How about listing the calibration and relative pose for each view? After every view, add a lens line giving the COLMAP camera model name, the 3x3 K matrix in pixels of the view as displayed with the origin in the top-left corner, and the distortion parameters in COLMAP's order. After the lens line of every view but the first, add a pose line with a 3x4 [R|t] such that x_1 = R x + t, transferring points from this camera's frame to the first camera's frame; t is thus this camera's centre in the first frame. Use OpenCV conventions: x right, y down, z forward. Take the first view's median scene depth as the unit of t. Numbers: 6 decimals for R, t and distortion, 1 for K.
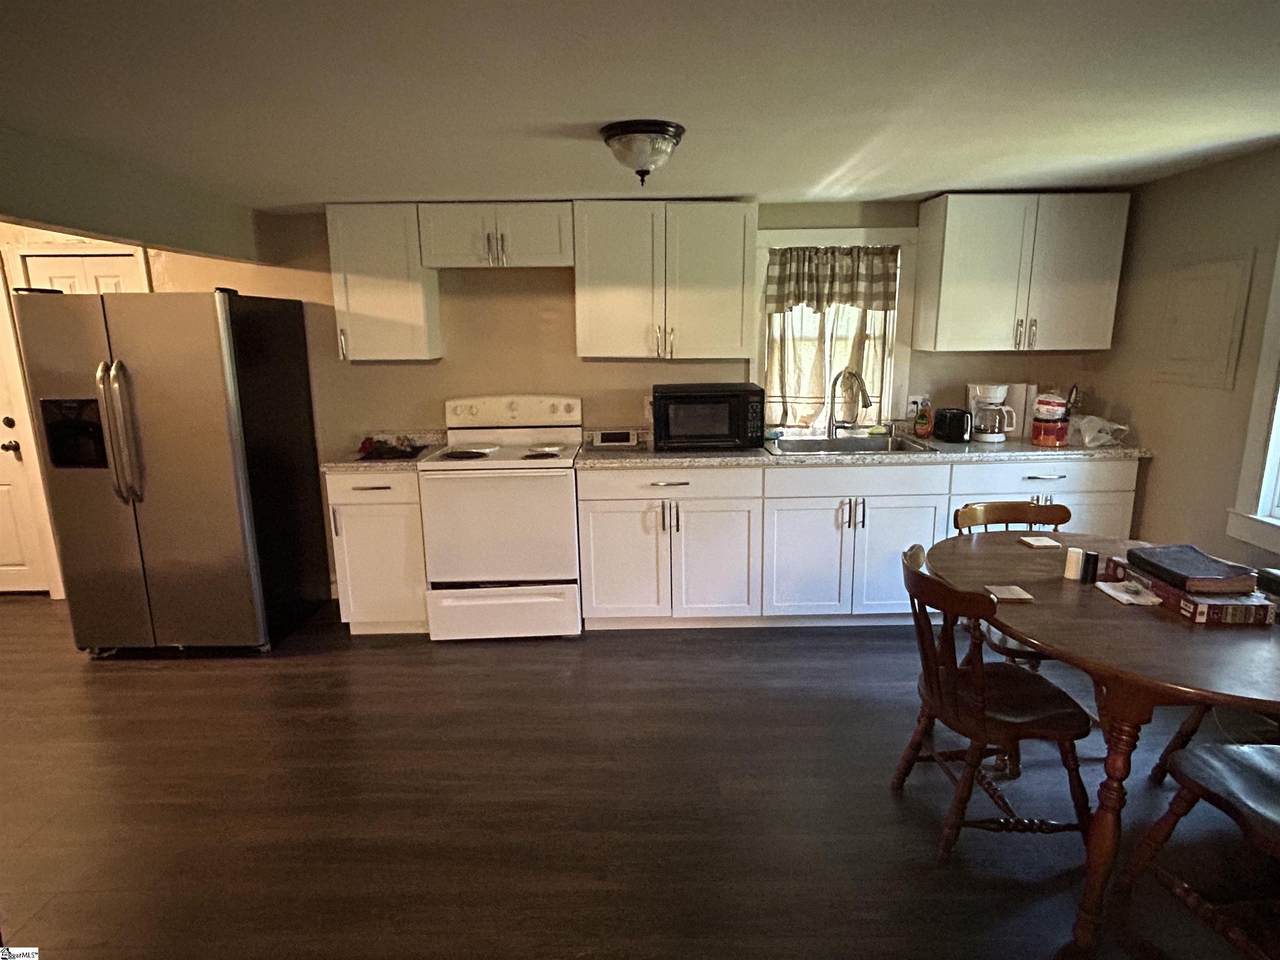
lens RADIAL K [[708.4, 0, 640.5], [0, 708.4, 483.5], [0, 0, 1]] dist [0.005499, -0.000873]
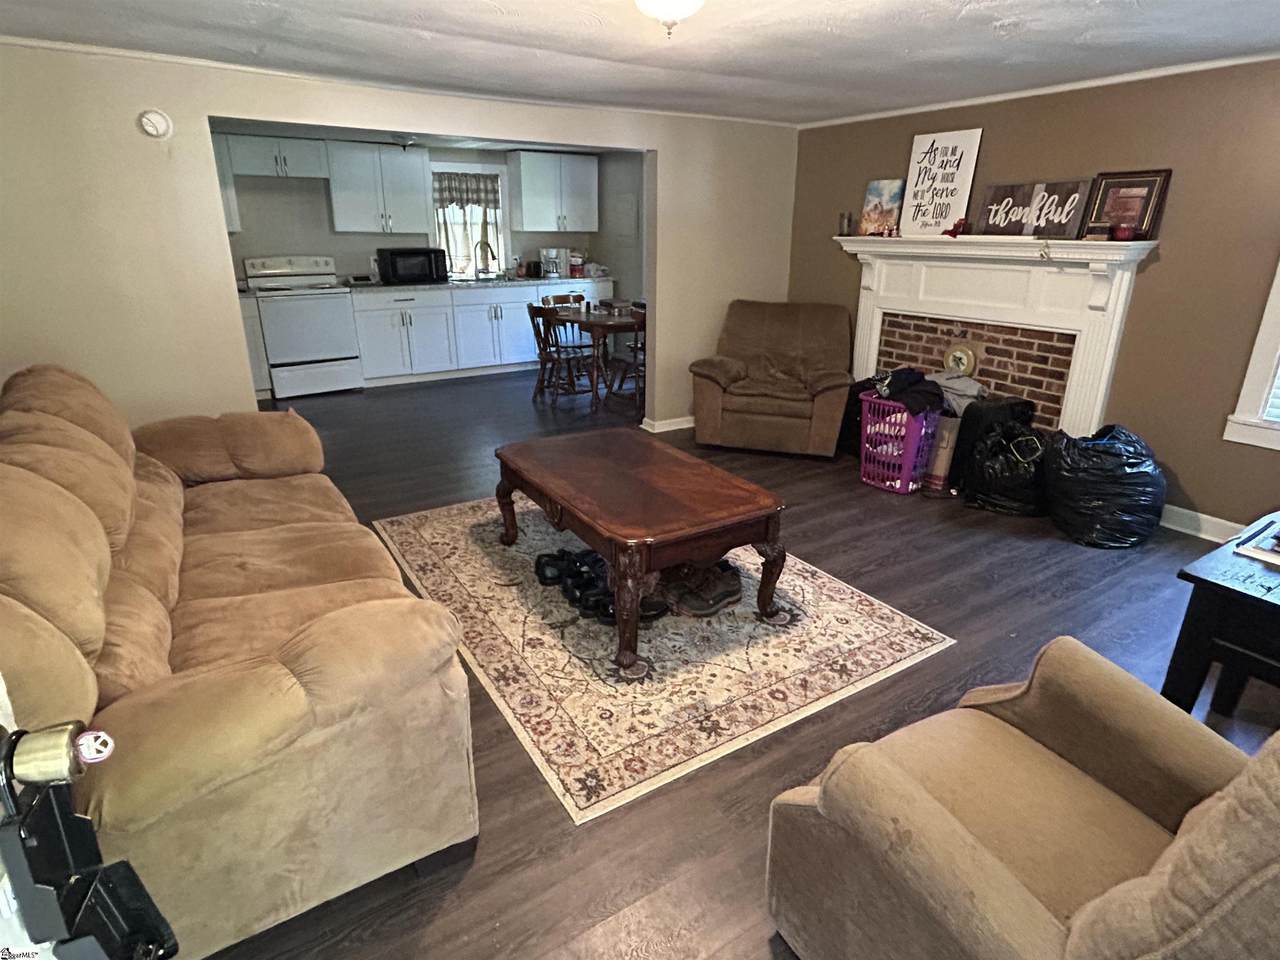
lens RADIAL K [[708.4, 0, 642.1], [0, 708.4, 477.7], [0, 0, 1]] dist [0.005499, -0.000873]
pose [[0.840306, -0.165748, 0.516152, -0.444324], [0.098909, 0.983008, 0.154639, 0.219262], [-0.533013, -0.078892, 0.842421, -0.911283]]
